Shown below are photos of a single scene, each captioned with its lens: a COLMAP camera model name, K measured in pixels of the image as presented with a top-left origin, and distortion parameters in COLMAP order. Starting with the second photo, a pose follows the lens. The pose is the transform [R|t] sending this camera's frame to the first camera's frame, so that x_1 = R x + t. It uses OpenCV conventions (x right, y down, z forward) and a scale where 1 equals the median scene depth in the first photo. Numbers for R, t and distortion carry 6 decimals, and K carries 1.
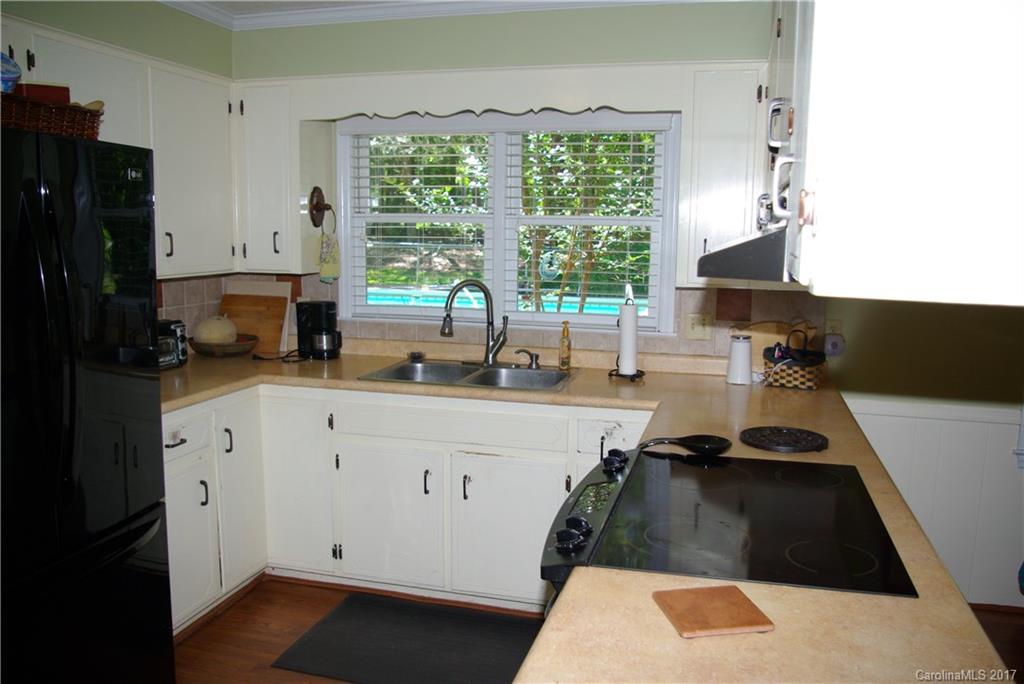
lens RADIAL K [[812.6, 0, 512.0], [0, 812.6, 342.0], [0, 0, 1]] dist [-0.087939, 0.003364]
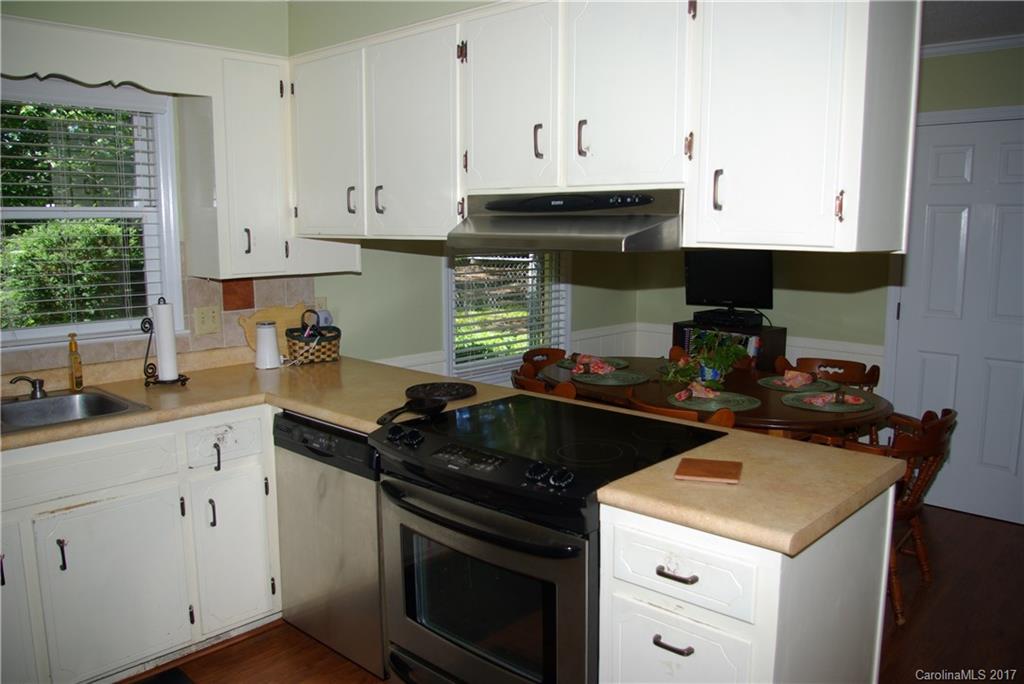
lens RADIAL K [[829.0, 0, 512.0], [0, 829.0, 342.0], [0, 0, 1]] dist [-0.030531, 0.003864]
pose [[0.466917, -0.143451, 0.872588, -0.514081], [0.129159, 0.987236, 0.093186, -0.041678], [-0.874818, 0.069192, 0.479485, 0.221836]]
